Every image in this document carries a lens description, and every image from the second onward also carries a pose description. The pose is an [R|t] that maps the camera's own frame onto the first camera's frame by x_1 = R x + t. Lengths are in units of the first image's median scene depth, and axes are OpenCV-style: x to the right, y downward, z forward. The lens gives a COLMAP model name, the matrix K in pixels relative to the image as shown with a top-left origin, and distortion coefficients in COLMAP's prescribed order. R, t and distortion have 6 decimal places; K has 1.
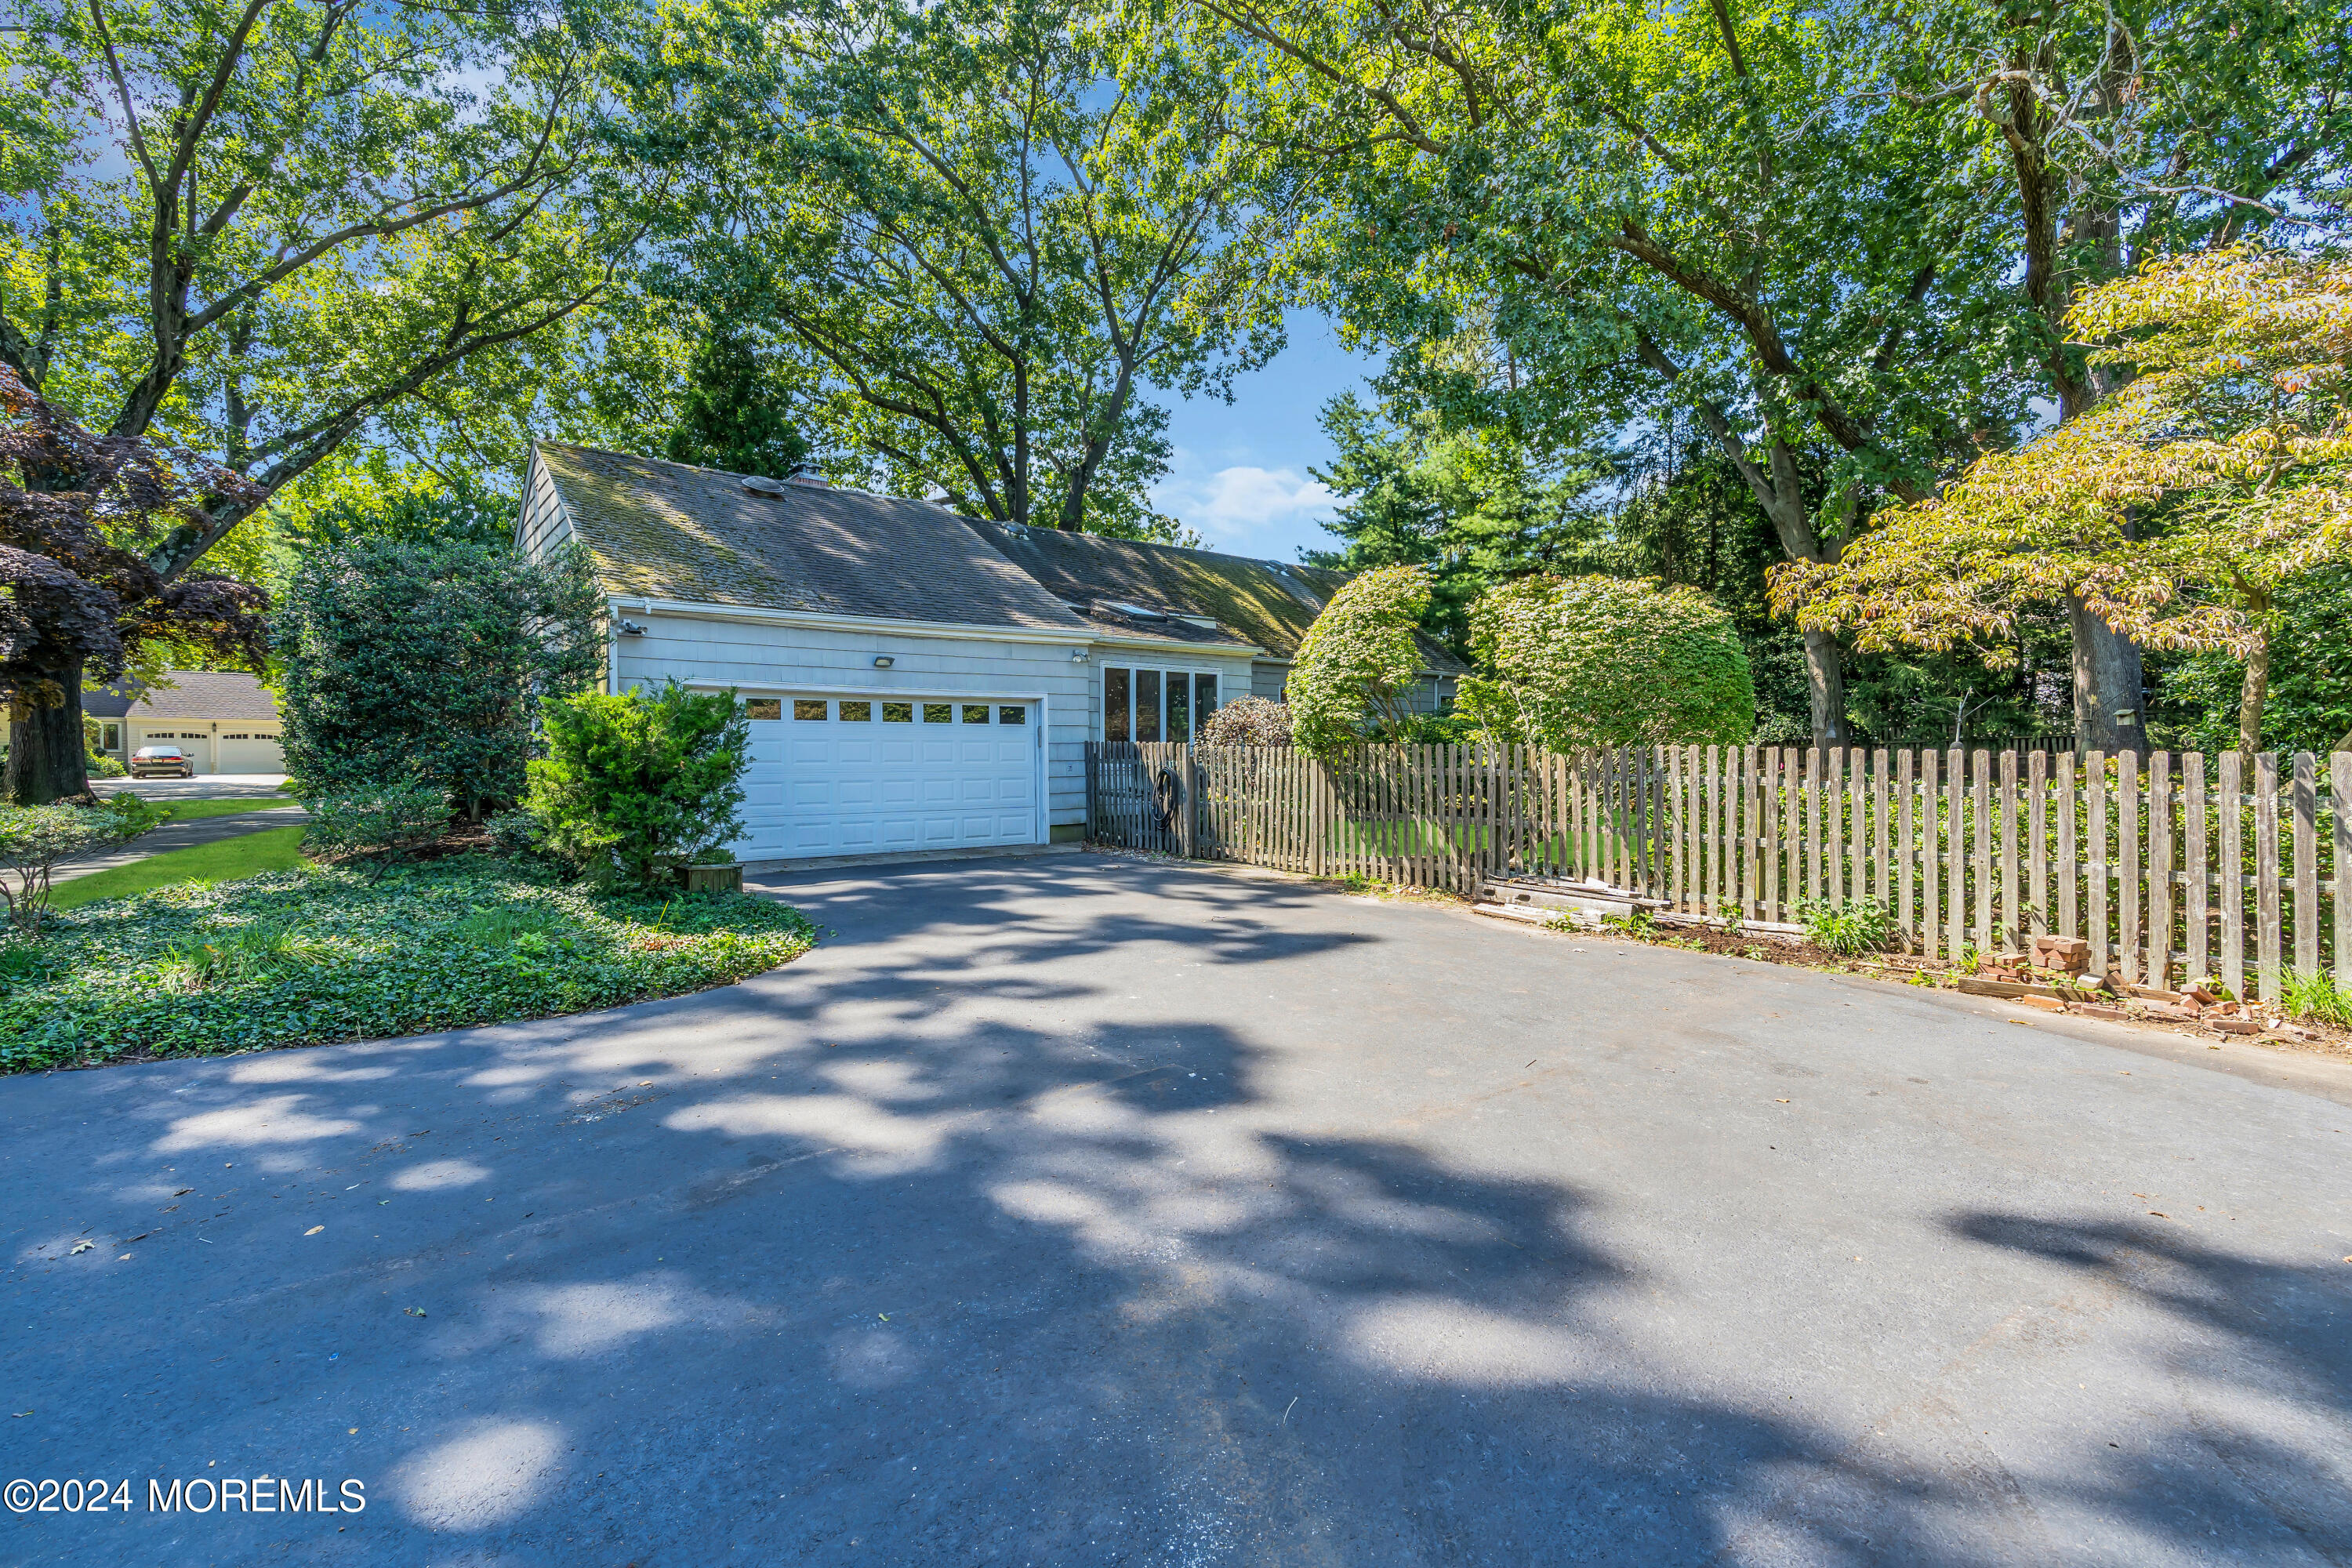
lens RADIAL K [[1070.3, 0, 1180.0], [0, 1070.3, 760.2], [0, 0, 1]] dist [-0.008319, 0.001140]
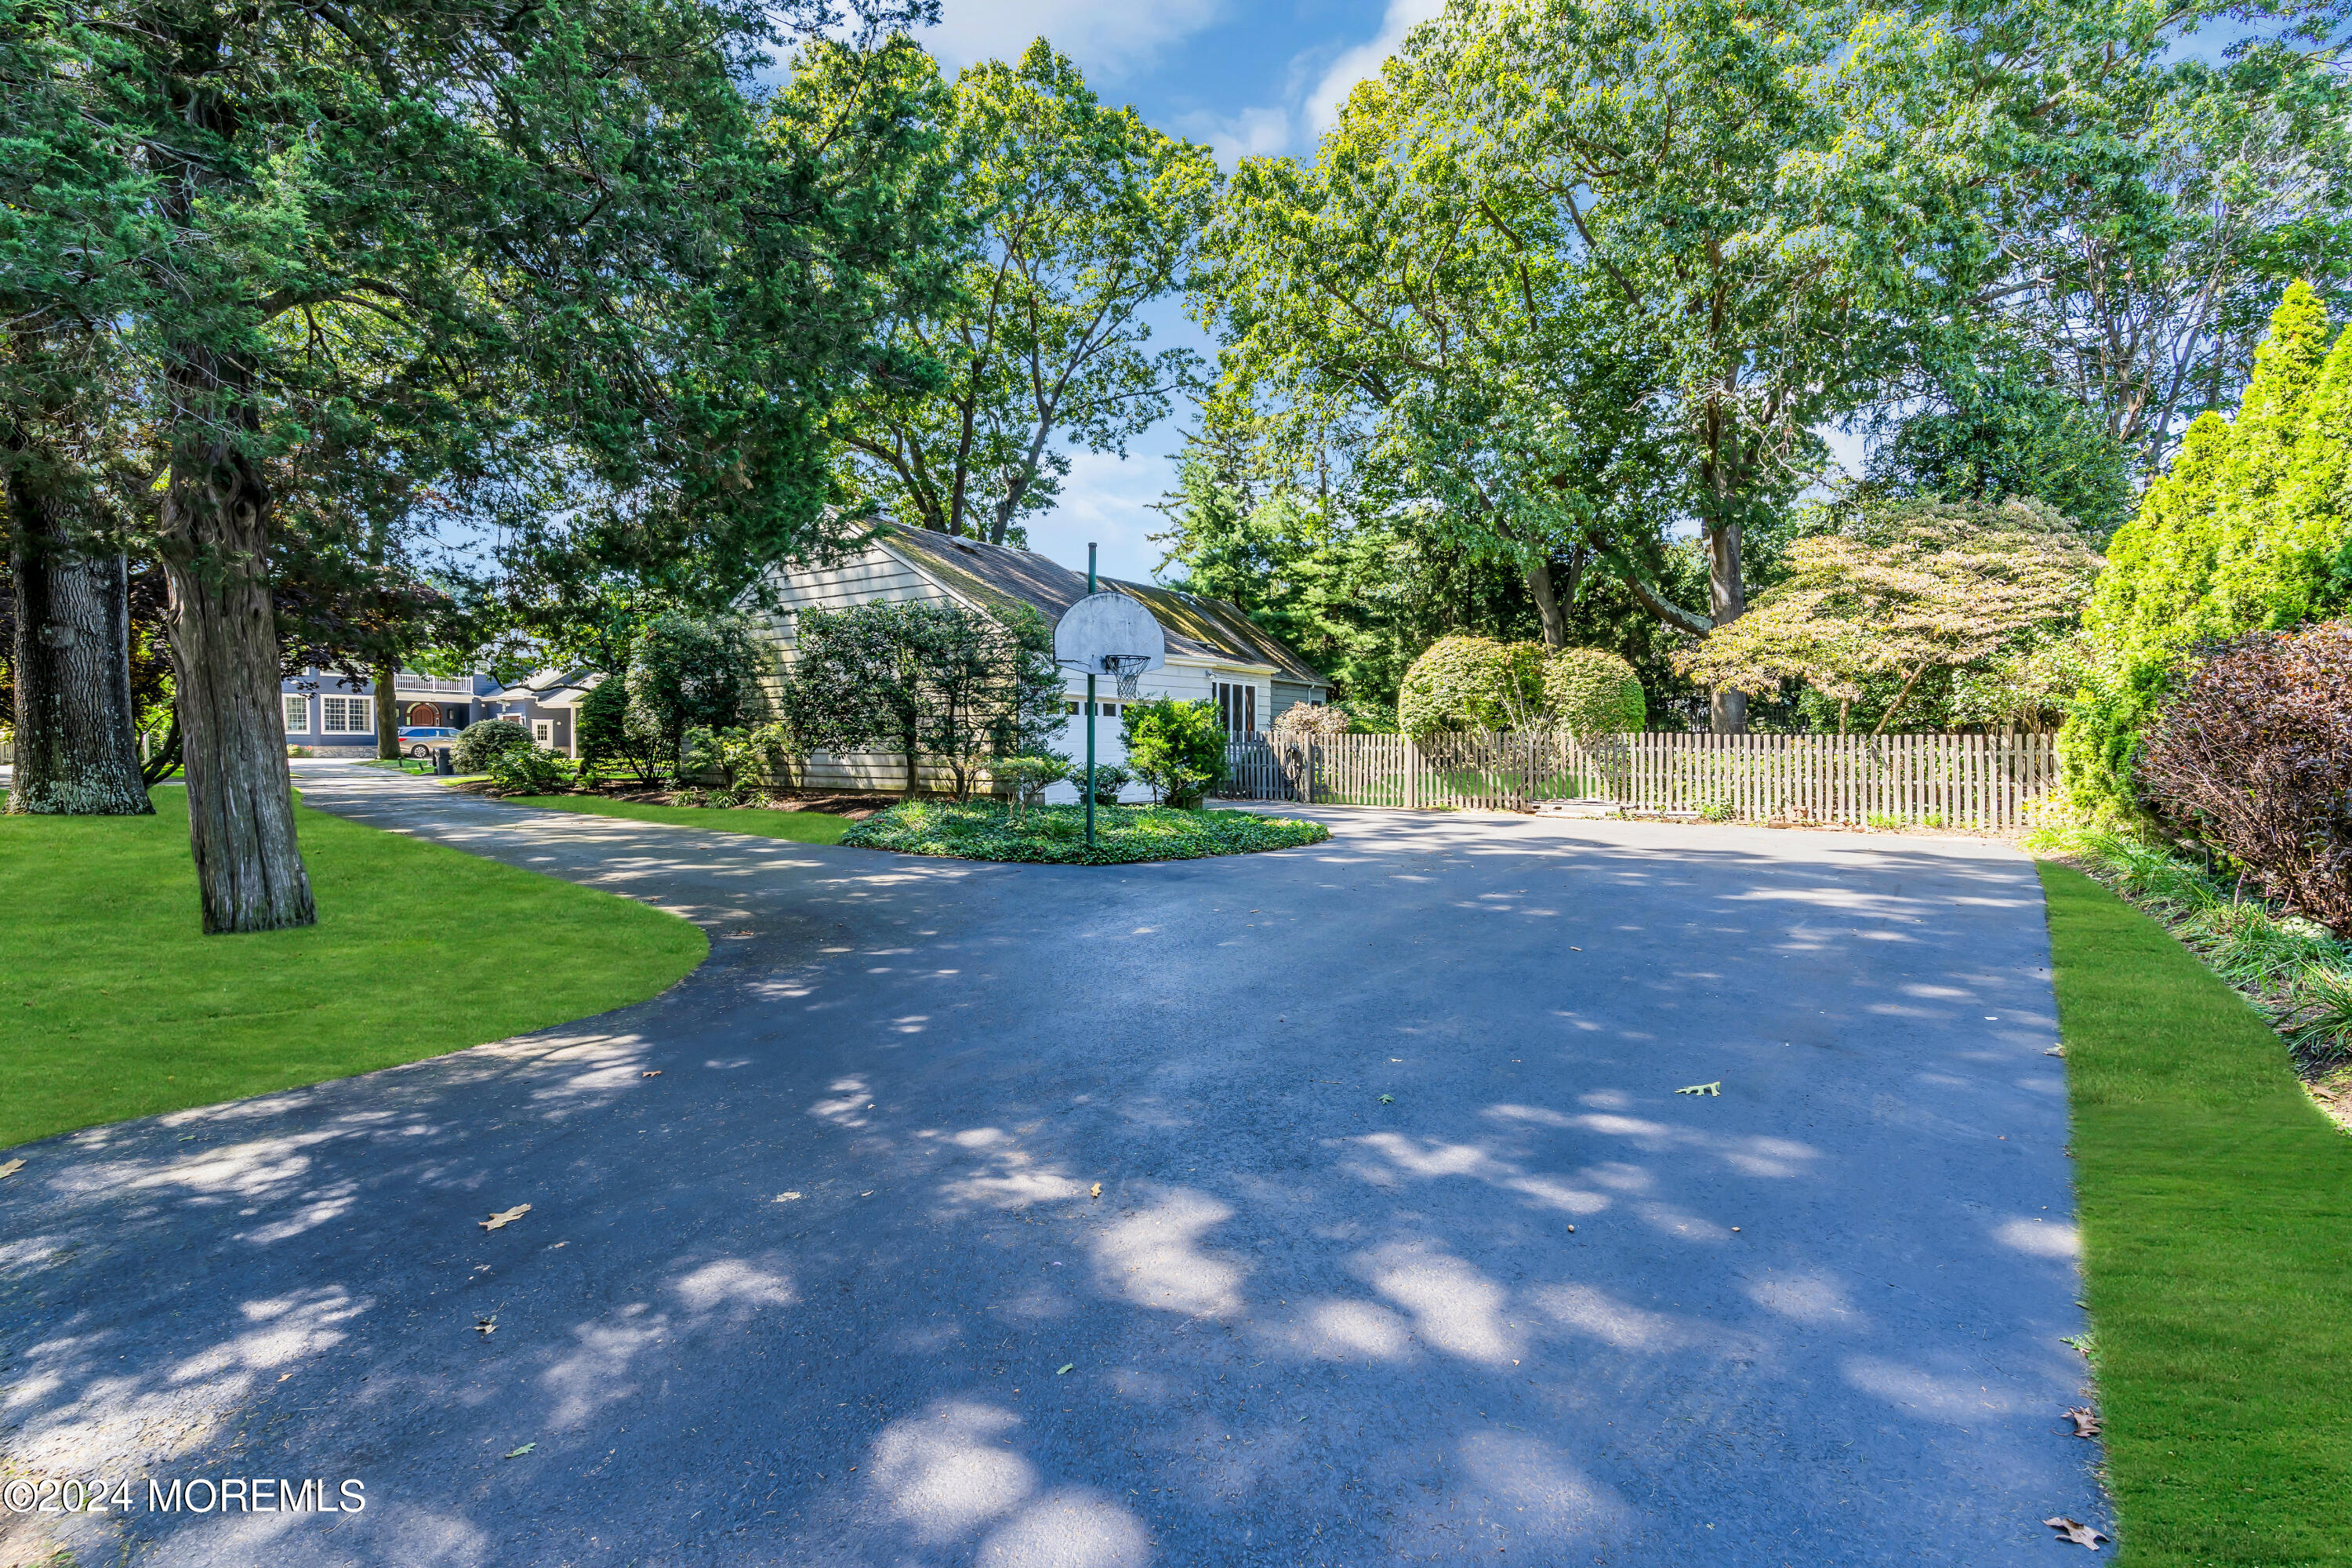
lens RADIAL K [[1070.3, 0, 1180.0], [0, 1070.3, 760.2], [0, 0, 1]] dist [-0.008319, 0.001140]
pose [[0.952746, -0.002098, 0.303762, -0.996821], [0.000585, 0.999987, 0.005072, 0.027420], [-0.303769, -0.004654, 0.952734, -0.730616]]
